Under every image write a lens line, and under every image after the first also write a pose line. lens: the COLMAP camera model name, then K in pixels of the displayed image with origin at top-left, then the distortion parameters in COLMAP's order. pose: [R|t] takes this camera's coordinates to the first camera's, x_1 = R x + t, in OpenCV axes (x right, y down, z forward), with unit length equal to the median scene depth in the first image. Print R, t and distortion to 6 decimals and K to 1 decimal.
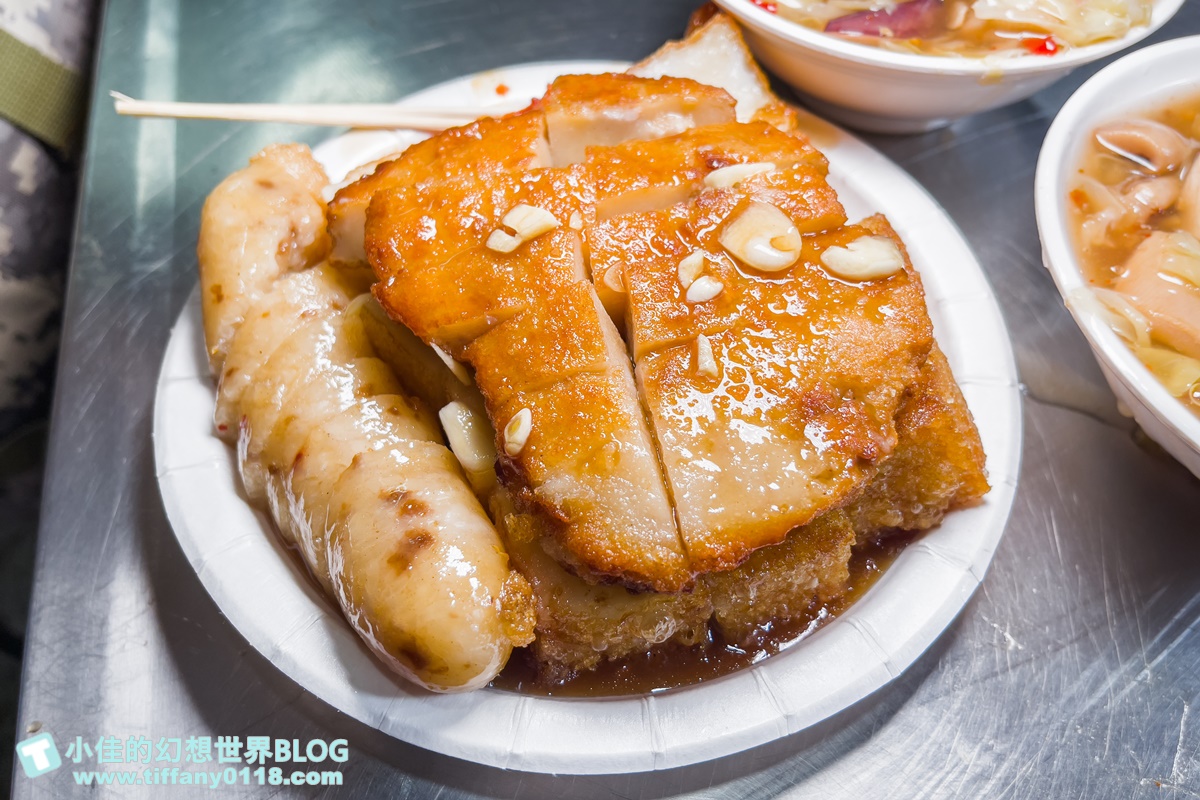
lens RADIAL K [[1009.9, 0, 595.2], [0, 1009.9, 331.2], [0, 0, 1]] dist [0.001603, -0.013472]
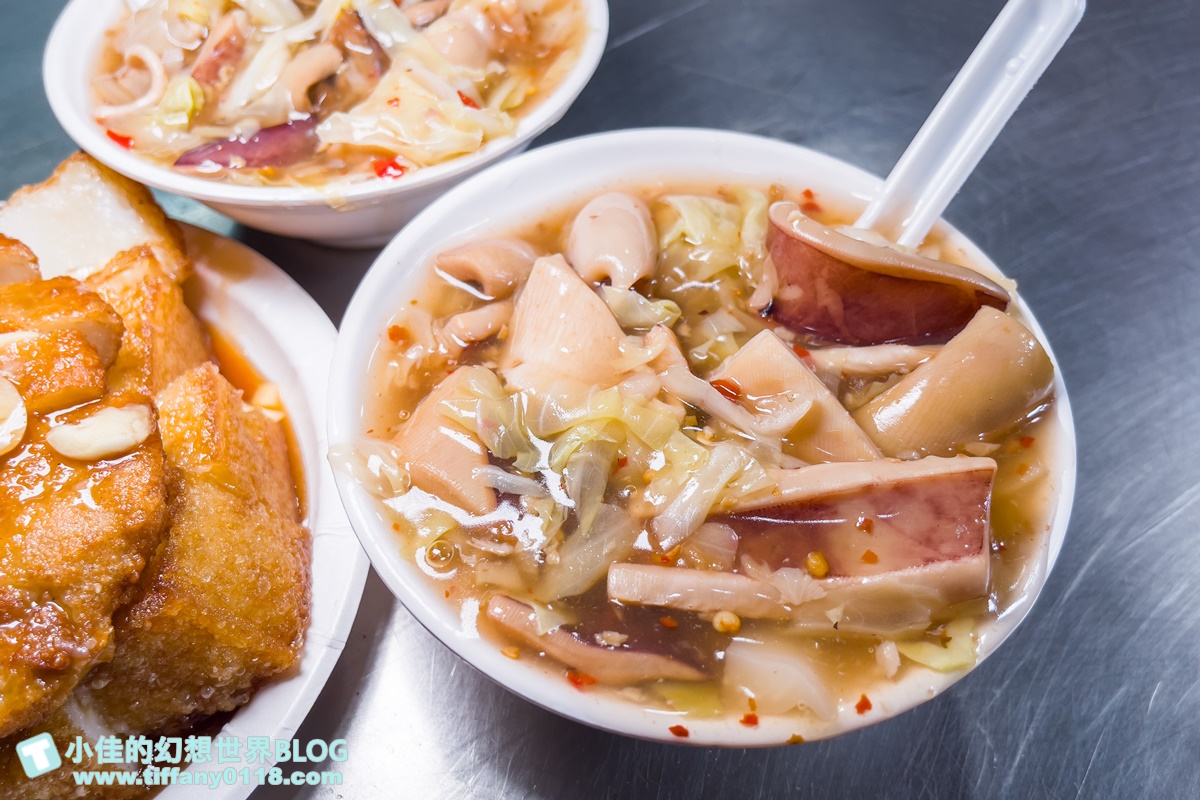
lens RADIAL K [[1004.3, 0, 599.7], [0, 1004.3, 396.6], [0, 0, 1]] dist [-0.002426, -0.002972]
pose [[0.989481, -0.095787, 0.108408, 0.628931], [0.094893, 0.995397, 0.013383, -0.076635], [-0.109191, -0.002955, 0.994016, 0.048622]]
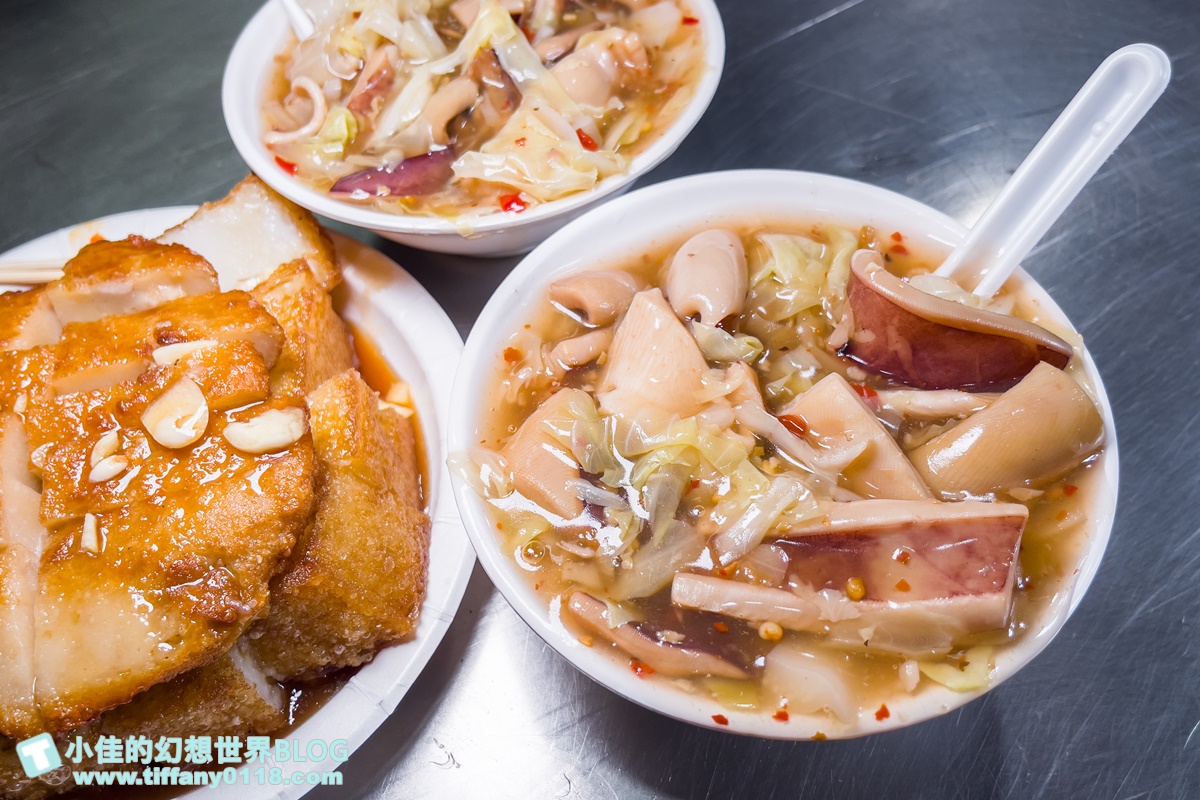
lens RADIAL K [[1061.7, 0, 600.0], [0, 1061.7, 400.0], [0, 0, 1]] dist [0.004311, -0.005088]
pose [[0.998879, -0.039722, -0.025741, 0.677428], [0.040830, 0.998194, 0.044056, -0.146075], [0.023944, -0.045058, 0.998697, -0.159012]]
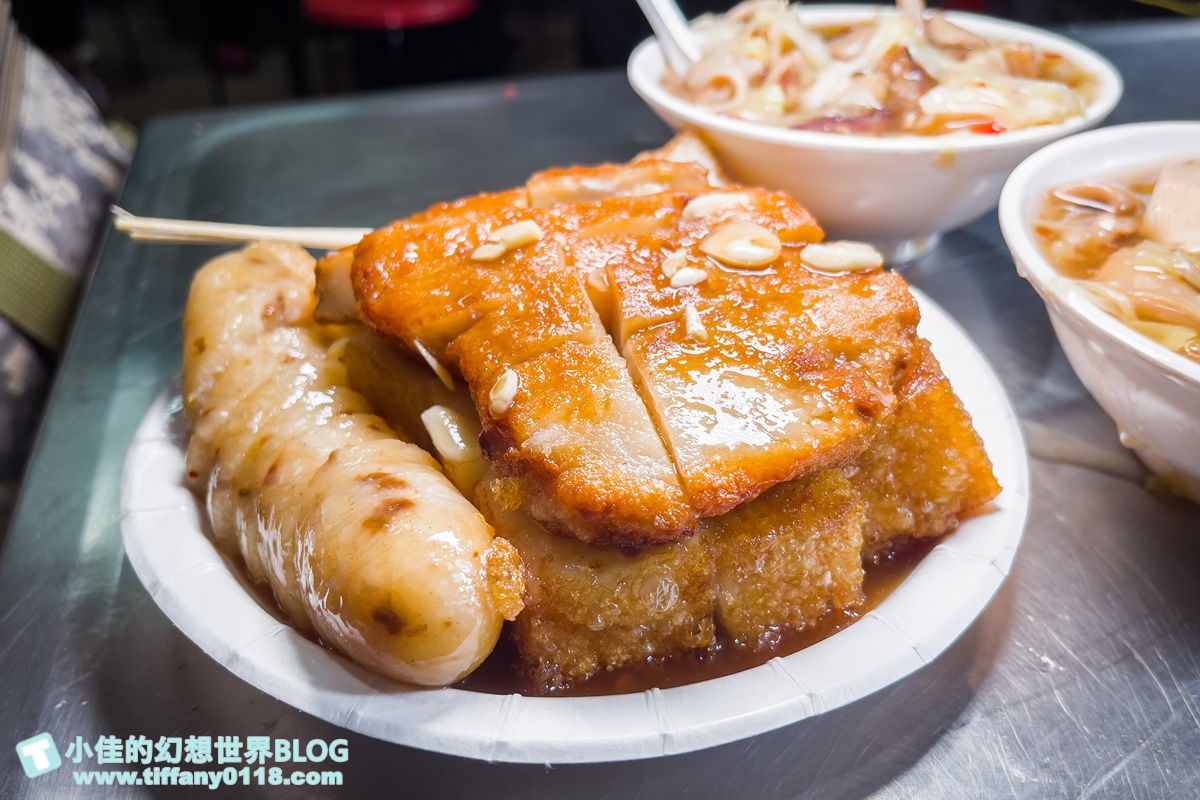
lens RADIAL K [[1004.3, 0, 599.7], [0, 1004.3, 396.6], [0, 0, 1]] dist [-0.002426, -0.002972]
pose [[0.999341, -0.029151, 0.021645, -0.005373], [0.034267, 0.954330, -0.296781, 0.360462], [-0.012005, 0.297327, 0.954700, 0.080304]]
